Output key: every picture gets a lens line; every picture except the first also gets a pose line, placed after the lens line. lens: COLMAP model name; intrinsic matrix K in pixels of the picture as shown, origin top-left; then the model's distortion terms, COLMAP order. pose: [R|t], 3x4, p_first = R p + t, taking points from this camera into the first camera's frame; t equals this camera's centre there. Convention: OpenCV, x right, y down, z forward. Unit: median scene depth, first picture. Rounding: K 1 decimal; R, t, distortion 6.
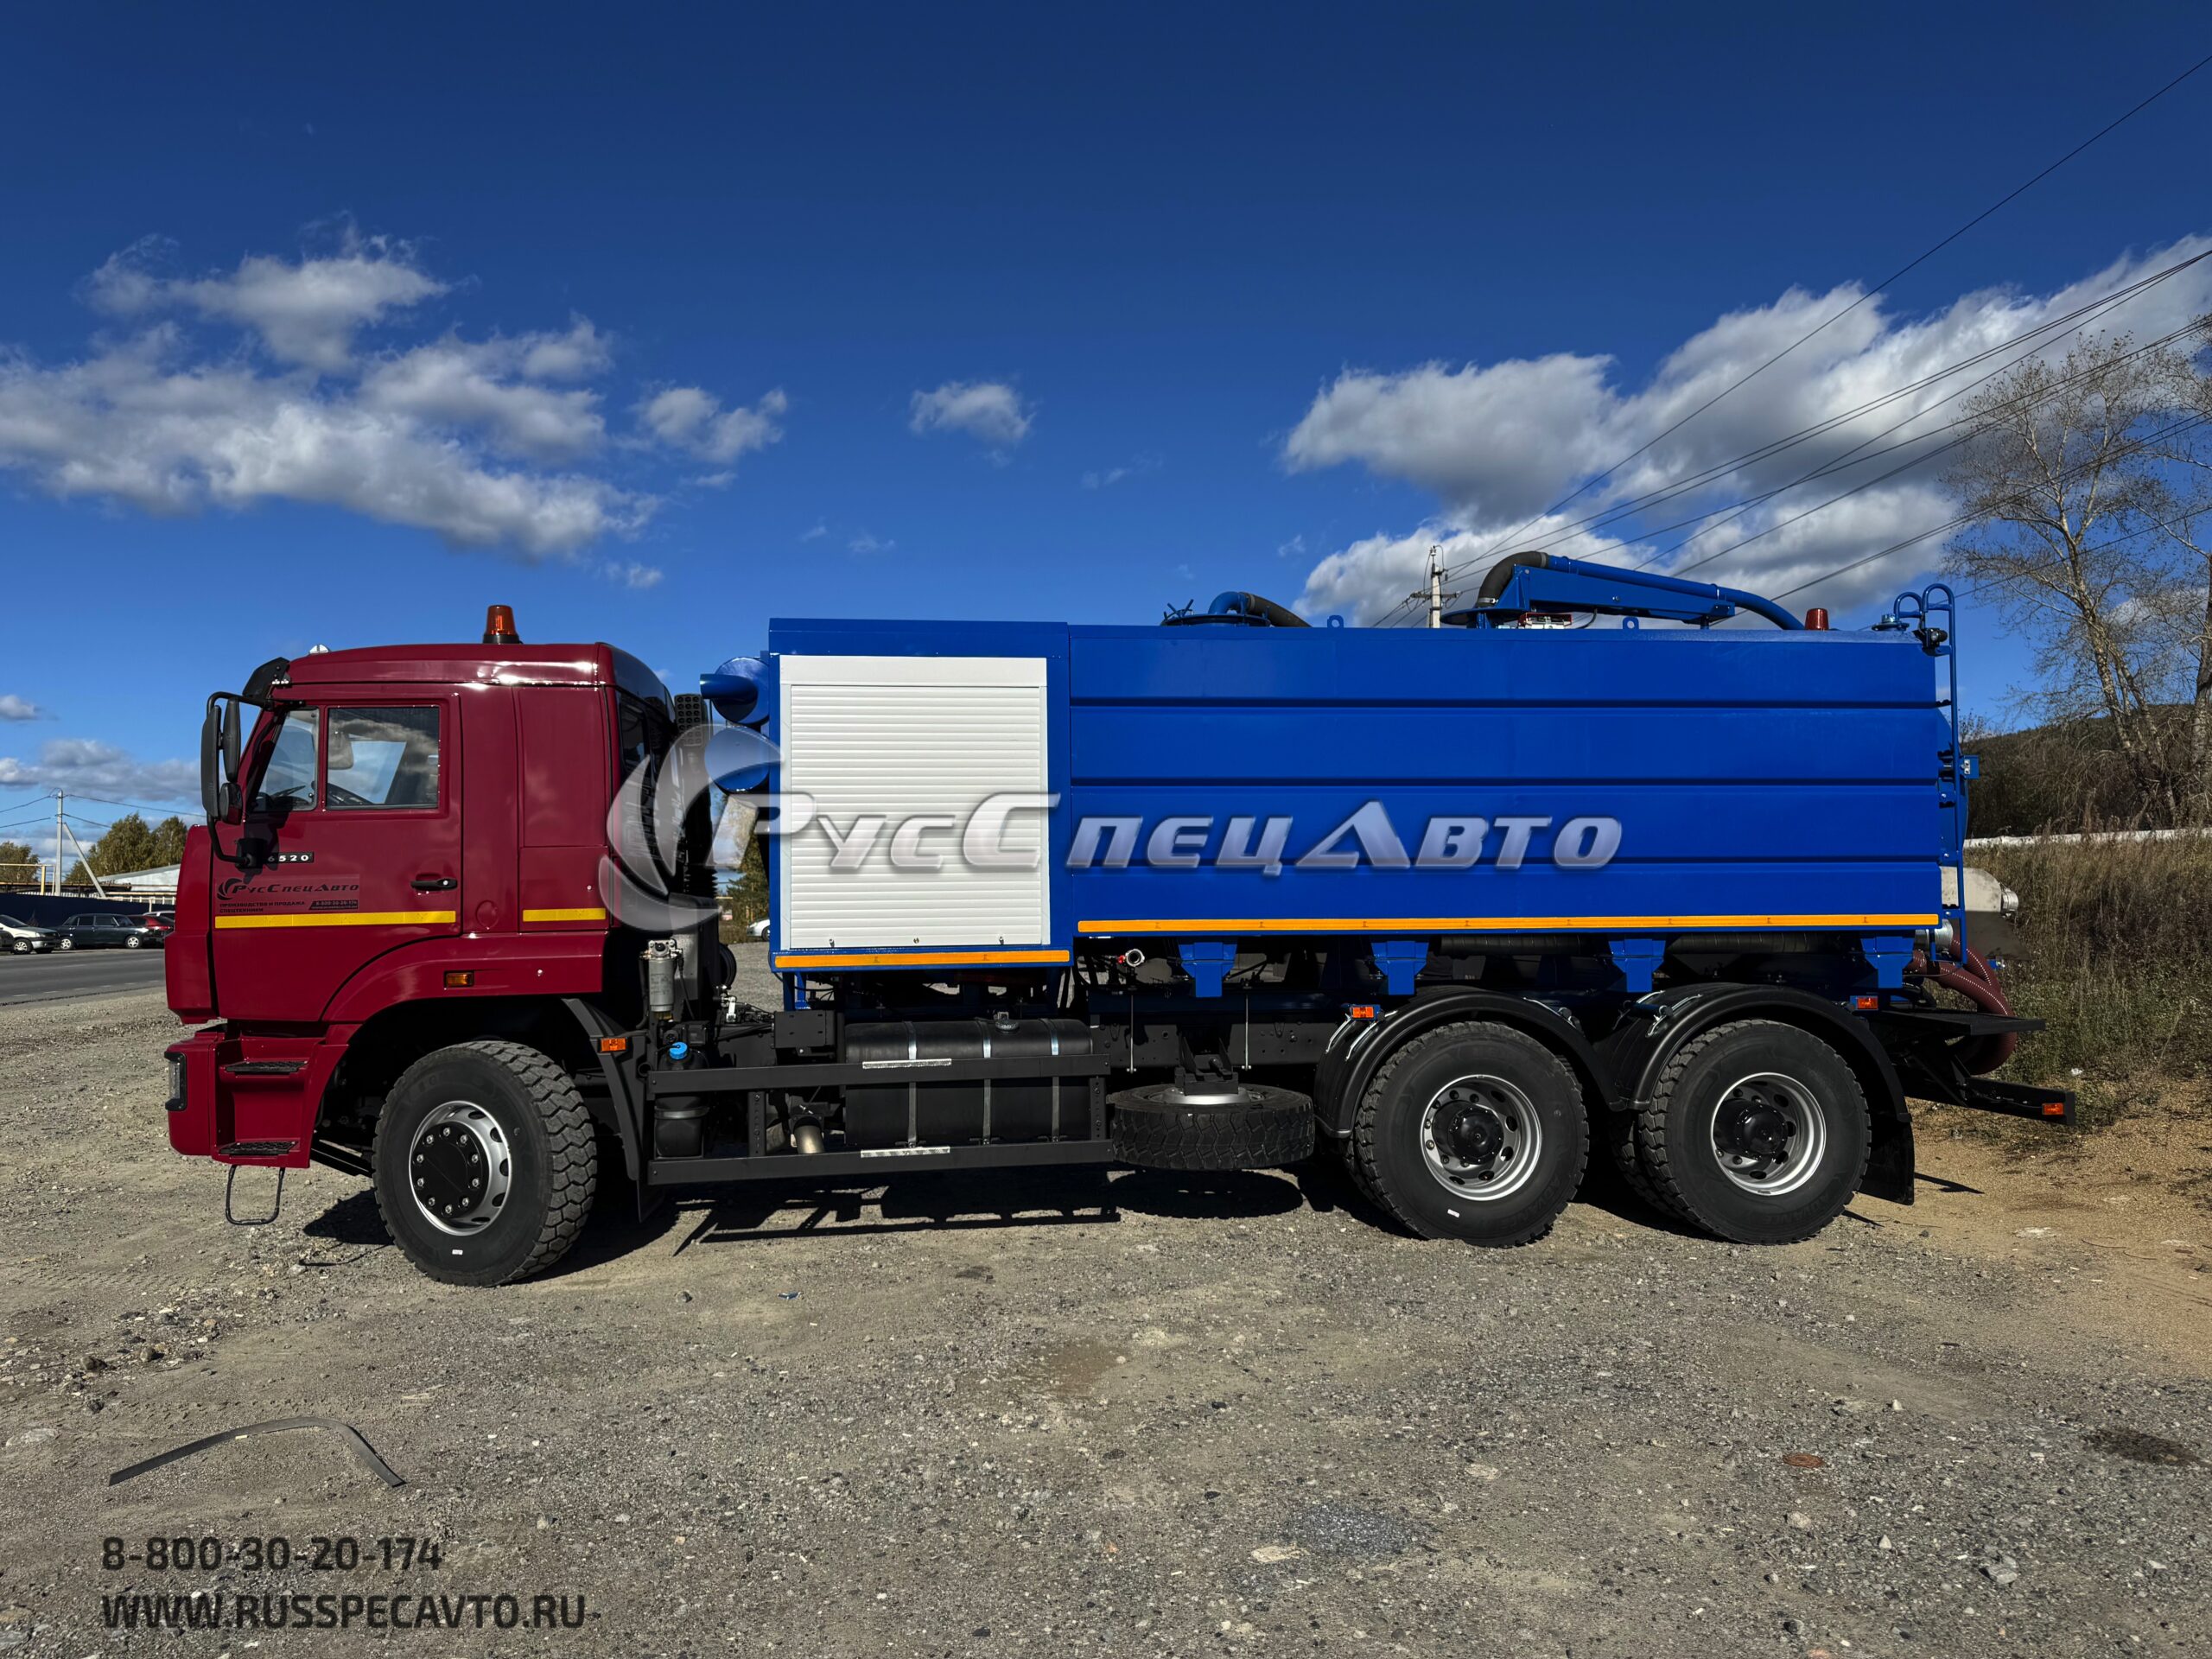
lens RADIAL K [[1596.9, 0, 1115.7], [0, 1596.9, 823.5], [0, 0, 1]] dist [0.092896, -0.121027]
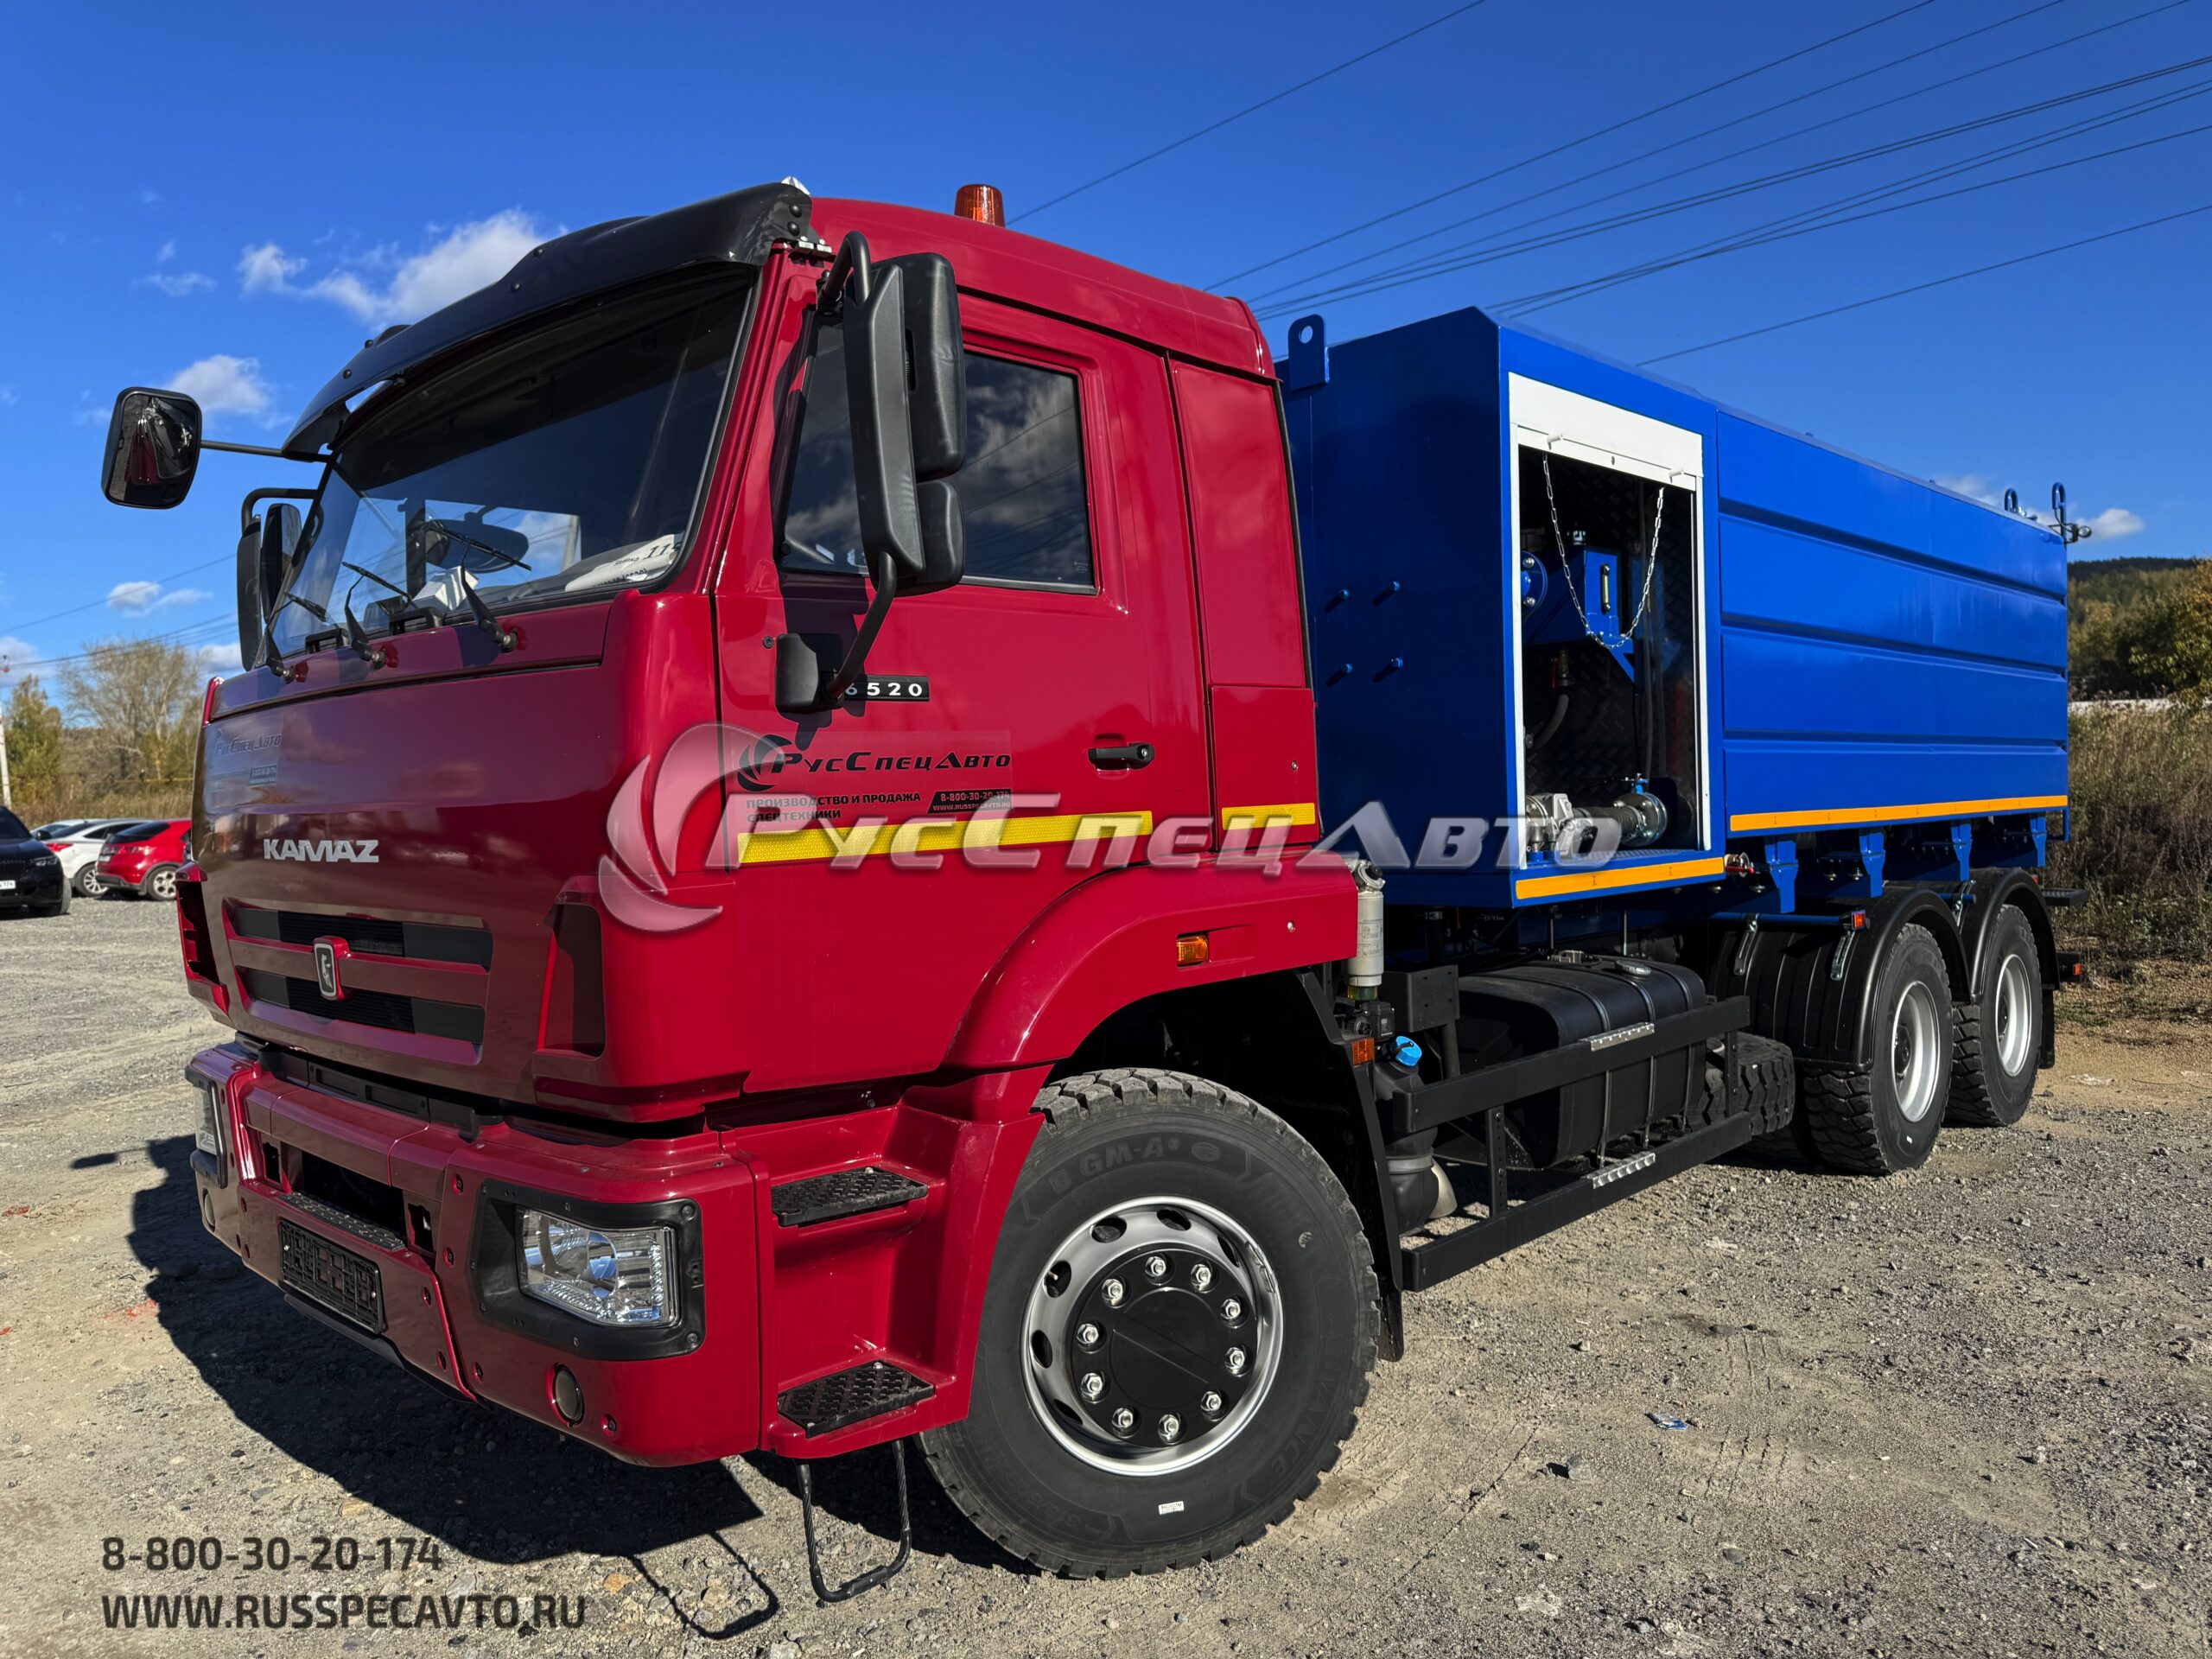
lens RADIAL K [[1596.9, 0, 1115.7], [0, 1596.9, 823.5], [0, 0, 1]] dist [0.092896, -0.121027]
pose [[0.758269, -0.019429, 0.651652, -0.732515], [-0.019555, 0.998428, 0.052522, 0.033108], [-0.651648, -0.052569, 0.756698, 0.651976]]
